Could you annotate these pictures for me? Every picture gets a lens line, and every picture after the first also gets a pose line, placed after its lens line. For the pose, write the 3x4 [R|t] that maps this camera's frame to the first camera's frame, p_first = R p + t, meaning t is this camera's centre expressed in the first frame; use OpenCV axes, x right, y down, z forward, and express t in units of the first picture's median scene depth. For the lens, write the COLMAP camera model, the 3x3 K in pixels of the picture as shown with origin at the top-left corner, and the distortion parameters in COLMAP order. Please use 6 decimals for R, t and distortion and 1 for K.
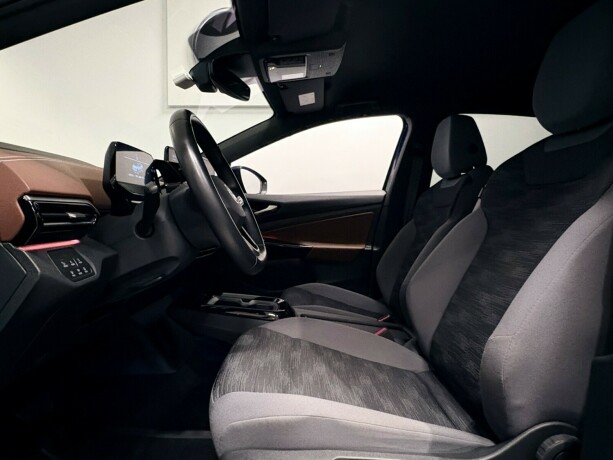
lens RADIAL K [[378.1, 0, 303.4], [0, 378.1, 227.5], [0, 0, 1]] dist [0.007225, 0.000438]
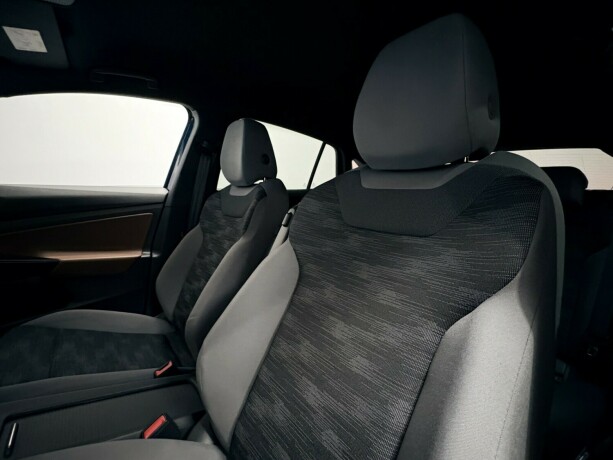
lens RADIAL K [[287.0, 0, 306.2], [0, 287.0, 229.6], [0, 0, 1]] dist [-0.005002, -0.000951]
pose [[0.793121, -0.019542, 0.608750, 0.071324], [-0.039226, 0.995771, 0.083073, -0.079395], [-0.607799, -0.089766, 0.789001, 0.293024]]
